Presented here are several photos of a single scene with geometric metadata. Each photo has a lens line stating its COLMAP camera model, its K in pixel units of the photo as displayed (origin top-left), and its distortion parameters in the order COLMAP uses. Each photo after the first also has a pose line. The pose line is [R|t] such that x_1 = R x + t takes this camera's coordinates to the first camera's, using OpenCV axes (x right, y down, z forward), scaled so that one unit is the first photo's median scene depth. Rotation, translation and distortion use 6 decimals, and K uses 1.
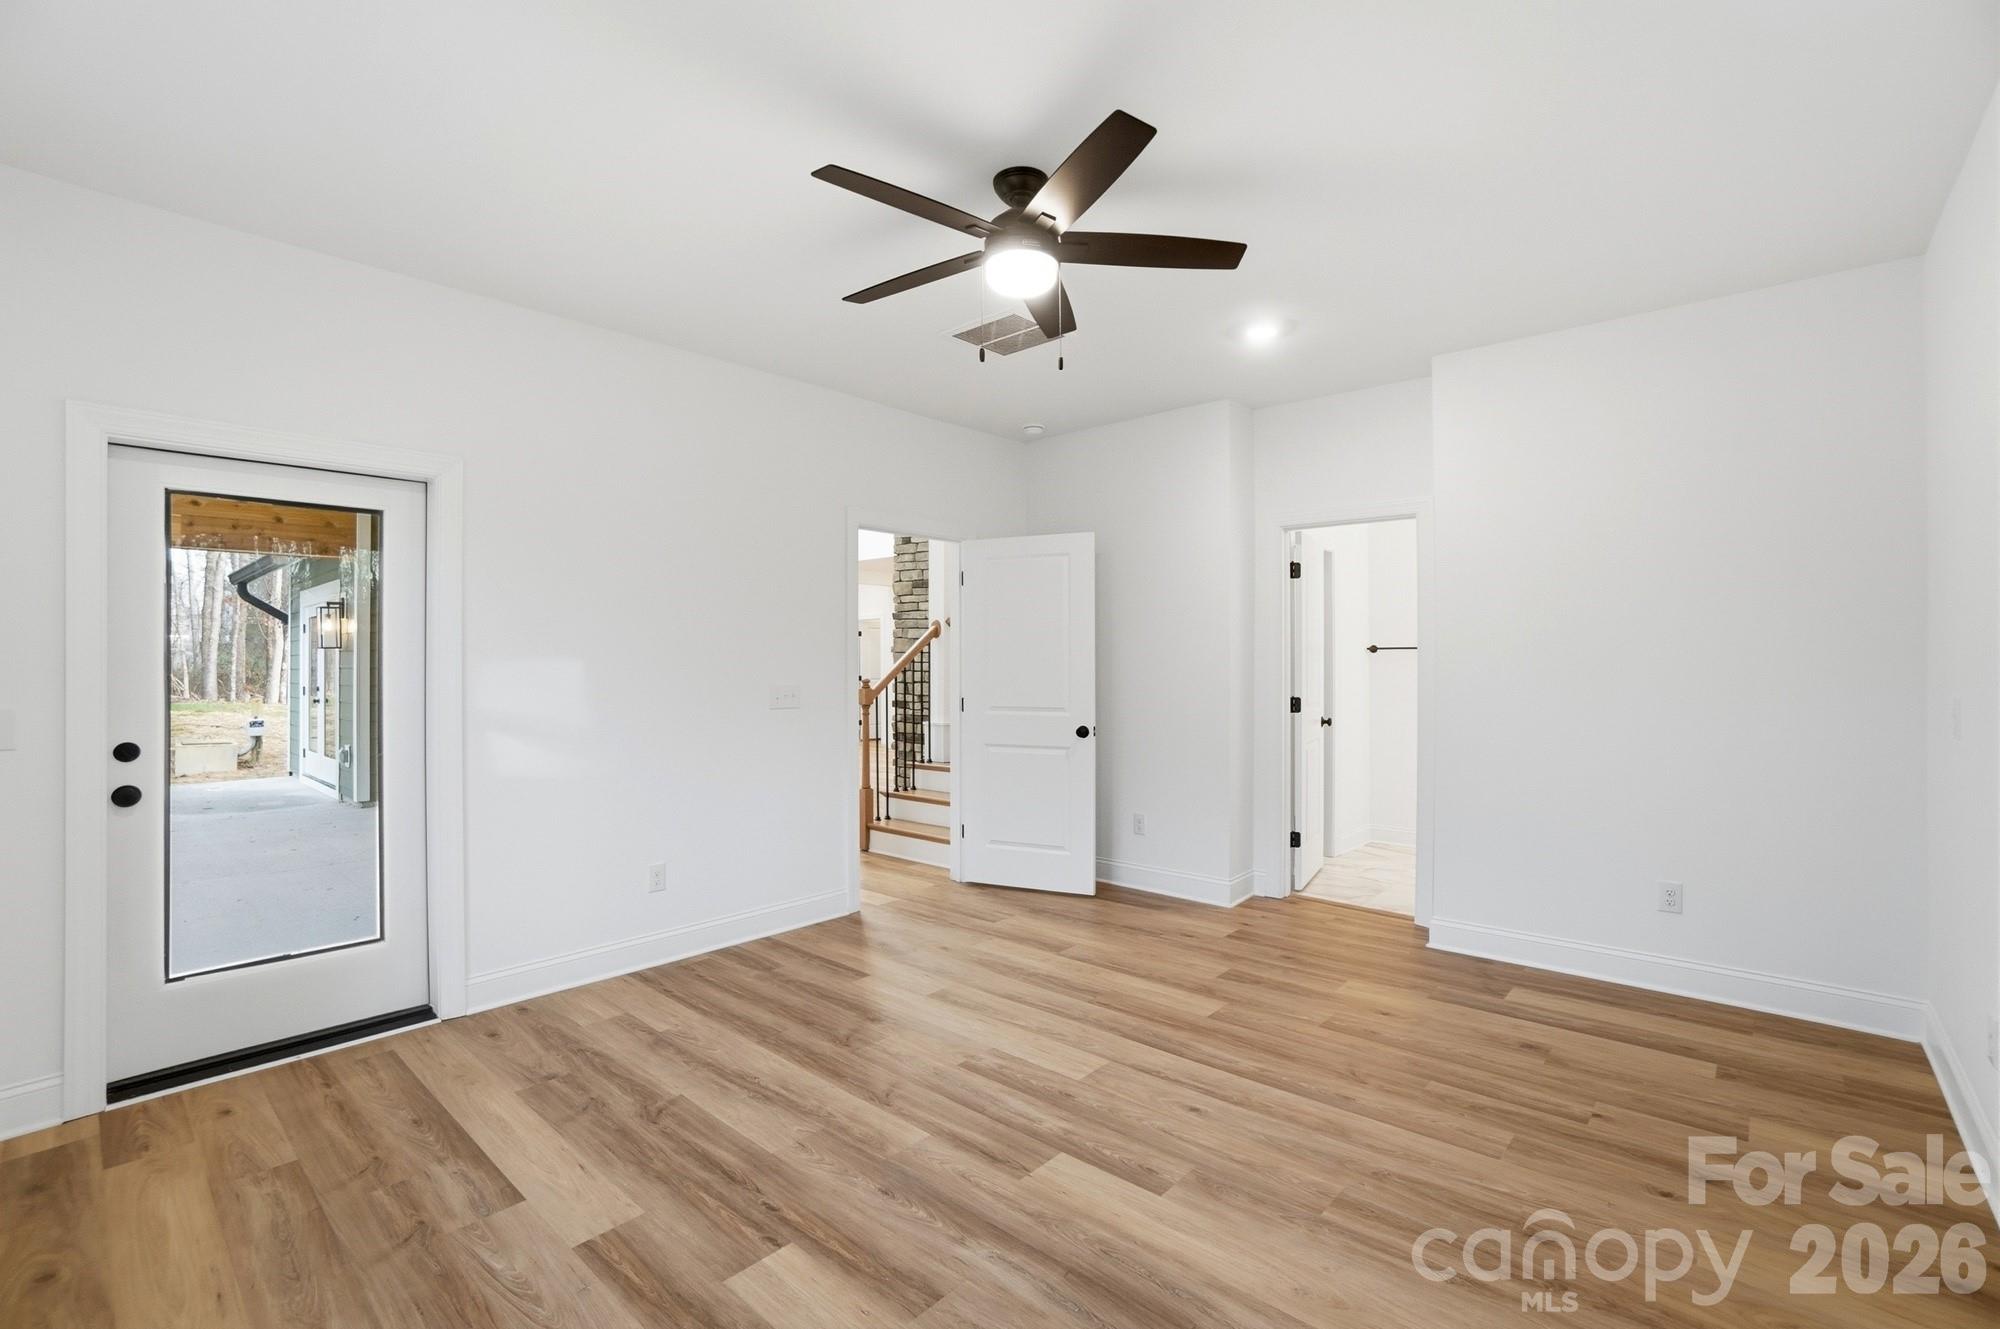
lens RADIAL K [[889.6, 0, 995.4], [0, 889.6, 664.4], [0, 0, 1]] dist [-0.063713, 0.023473]
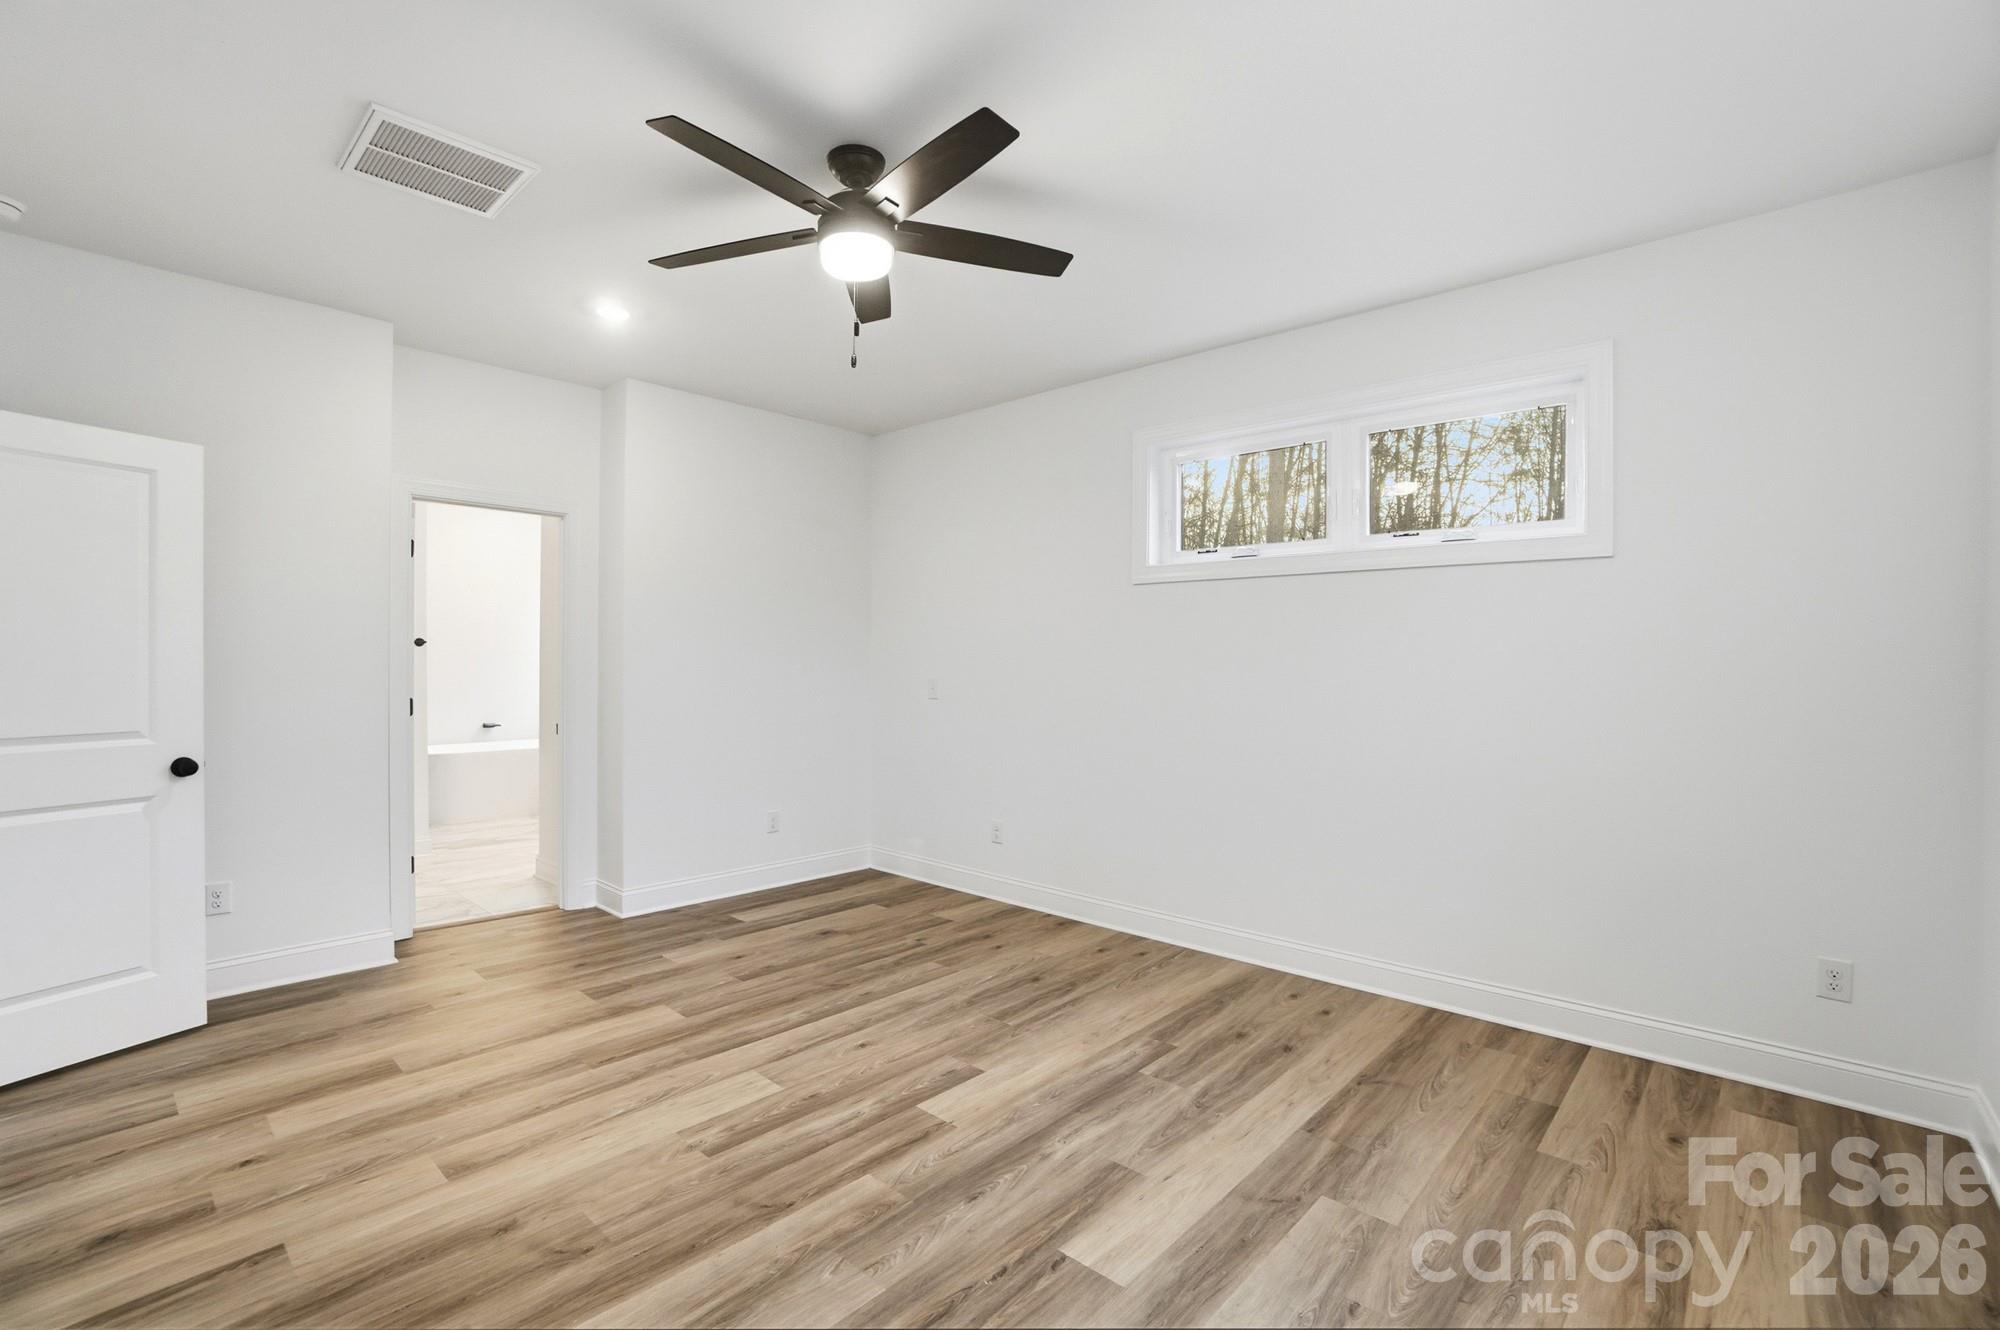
lens RADIAL K [[889.6, 0, 995.4], [0, 889.6, 664.9], [0, 0, 1]] dist [-0.063713, 0.023473]
pose [[0.007449, -0.001522, 0.999971, -0.902692], [-0.003394, 0.999993, 0.001547, 0.004047], [-0.999966, -0.003405, 0.007444, 0.792205]]
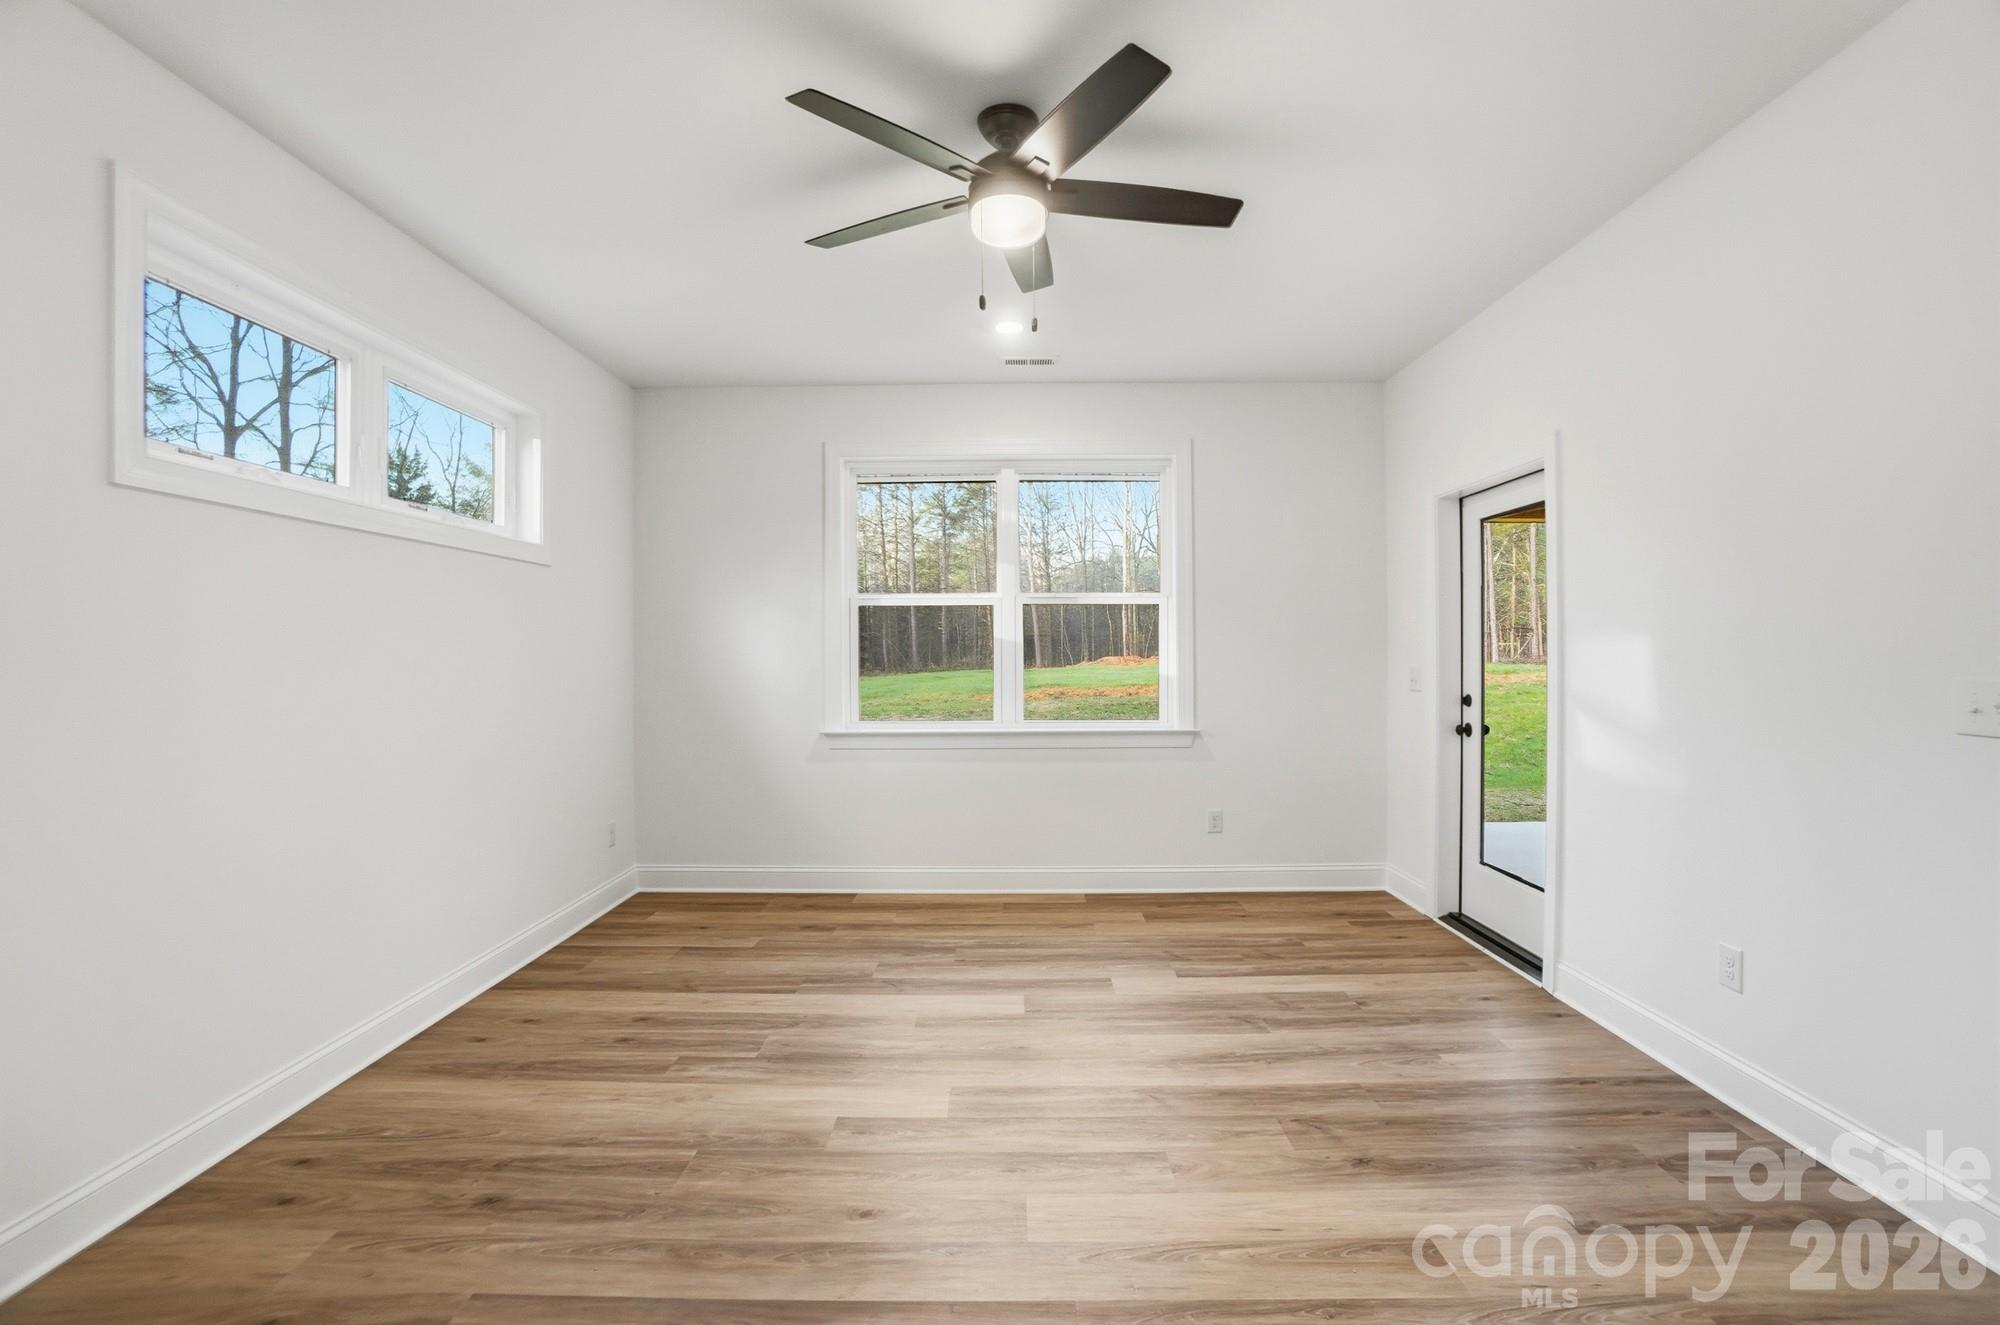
lens RADIAL K [[901.6, 0, 996.2], [0, 901.6, 644.1], [0, 0, 1]] dist [-0.060990, 0.022851]
pose [[-0.752613, 0.001312, -0.658462, 0.636396], [0.005265, 0.999978, -0.004026, 0.005872], [0.658442, -0.006497, -0.752604, 1.617125]]
